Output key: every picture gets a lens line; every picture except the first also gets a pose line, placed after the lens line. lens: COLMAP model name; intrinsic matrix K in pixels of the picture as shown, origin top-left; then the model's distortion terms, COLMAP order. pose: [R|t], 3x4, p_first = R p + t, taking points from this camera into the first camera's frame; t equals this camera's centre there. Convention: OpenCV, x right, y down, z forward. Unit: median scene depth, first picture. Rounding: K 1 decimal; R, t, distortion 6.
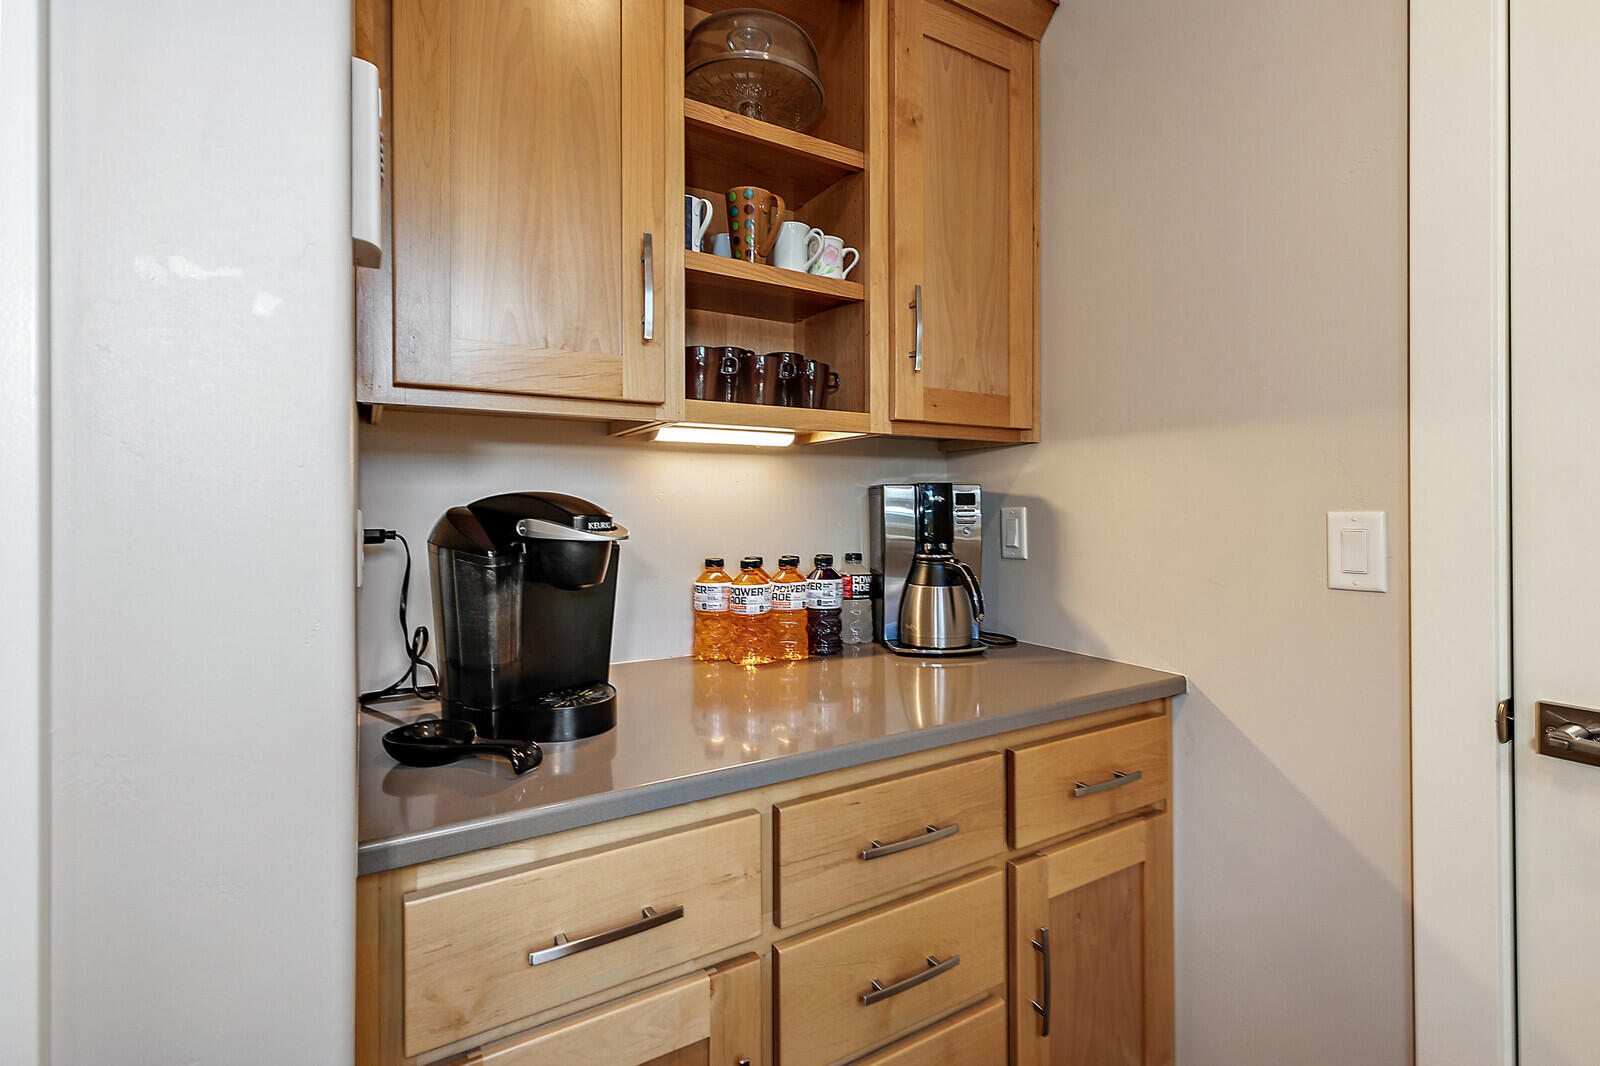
lens RADIAL K [[737.3, 0, 800.4], [0, 737.3, 501.0], [0, 0, 1]] dist [0.000828, 0.000516]
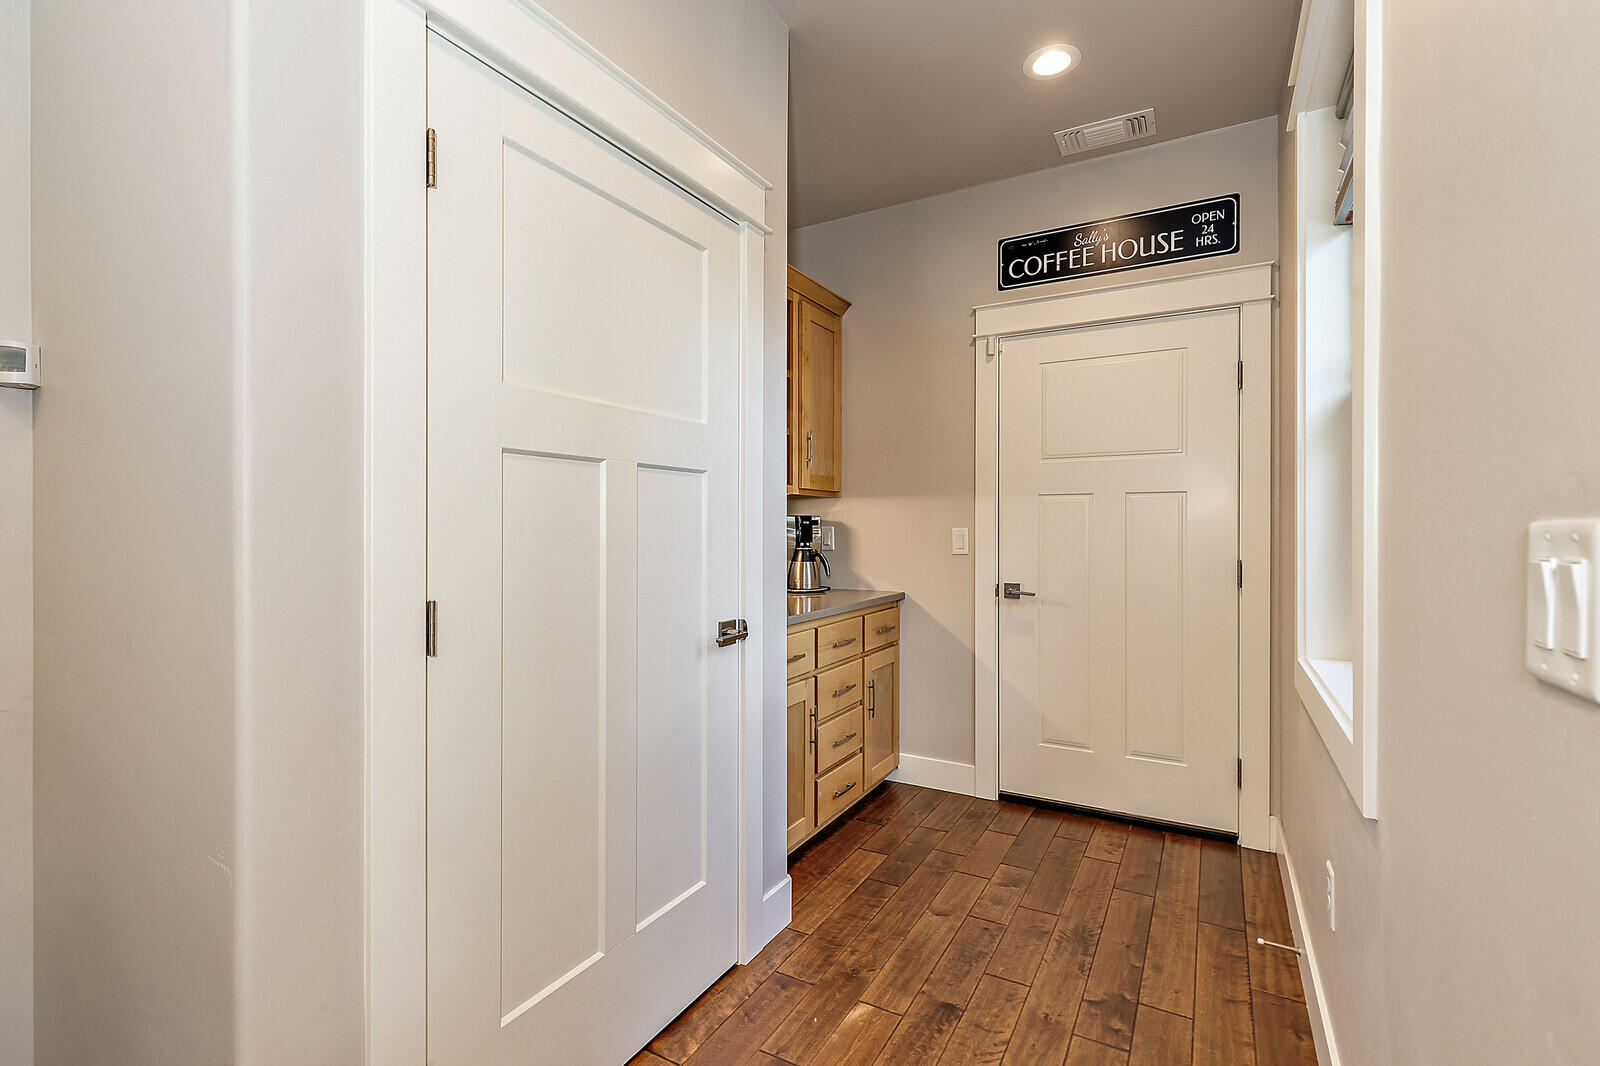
lens RADIAL K [[725.6, 0, 802.2], [0, 725.6, 517.5], [0, 0, 1]] dist [0.001185, 0.000134]
pose [[0.867633, 0.011056, 0.497083, -1.055579], [-0.007593, 0.999931, -0.008987, 0.001586], [-0.497148, 0.004023, 0.867657, -1.030634]]
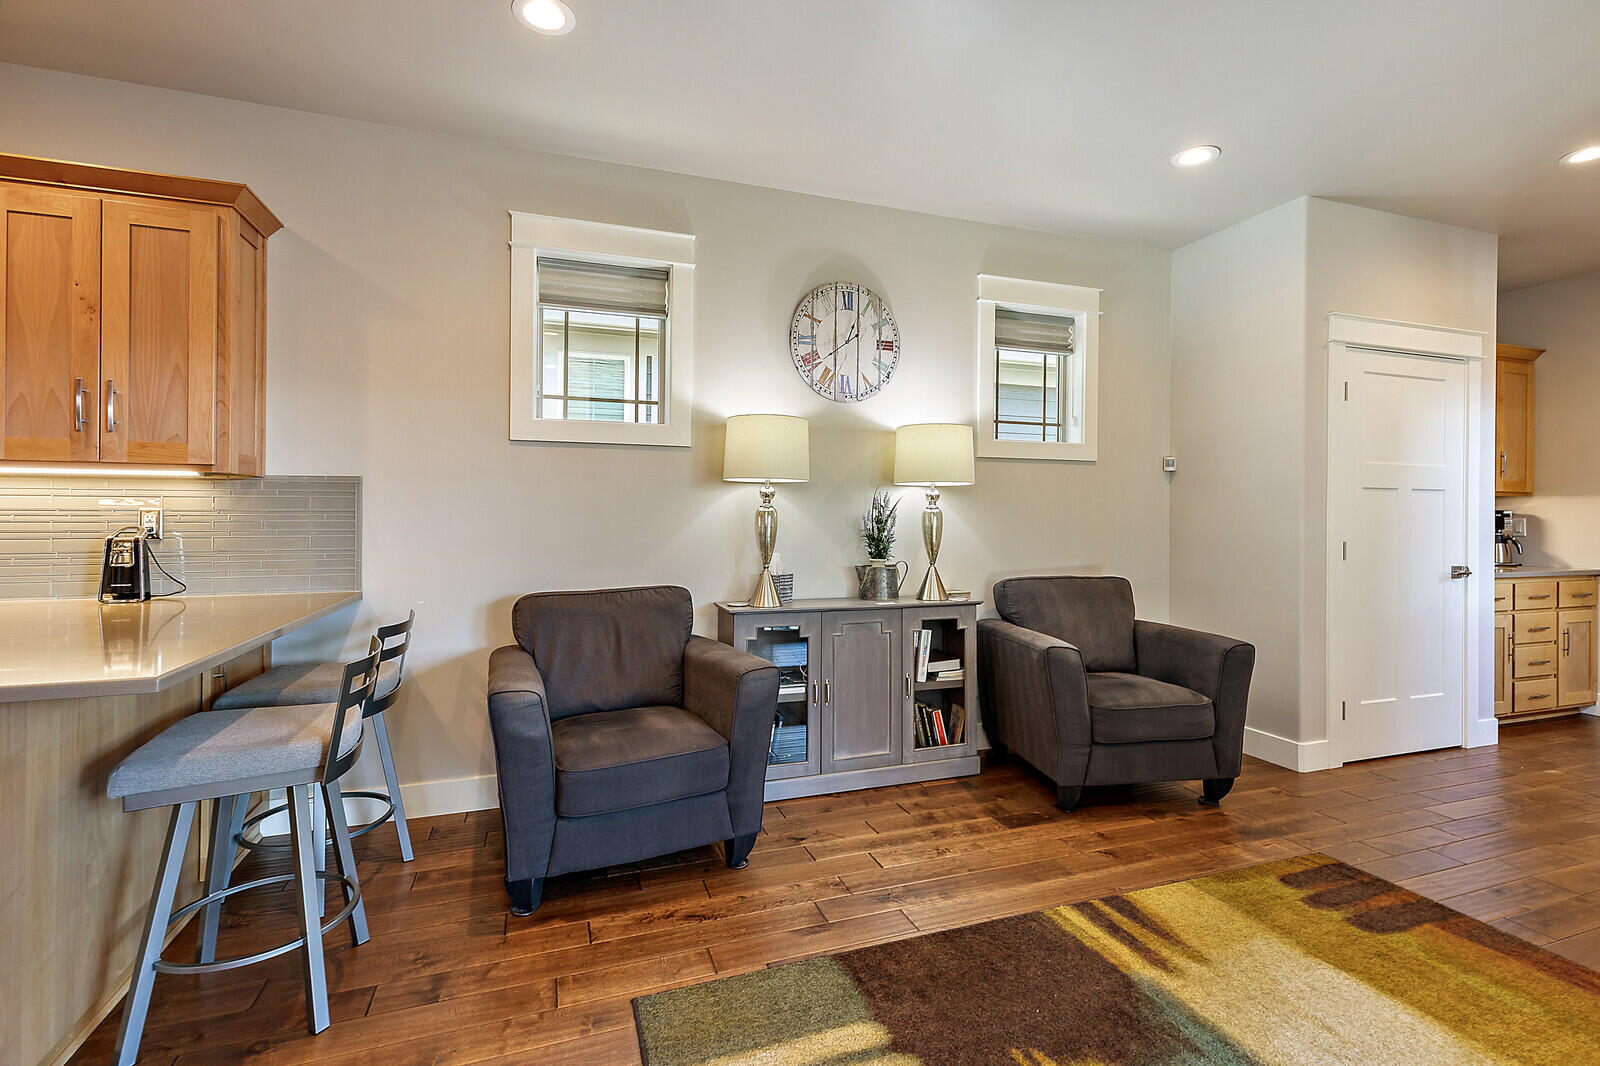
lens RADIAL K [[725.6, 0, 802.2], [0, 725.6, 517.5], [0, 0, 1]] dist [0.001185, 0.000134]
pose [[0.980070, 0.009532, -0.198424, -2.371384], [-0.008562, 0.999947, 0.005745, 0.015333], [0.198468, -0.003931, 0.980099, -2.928854]]
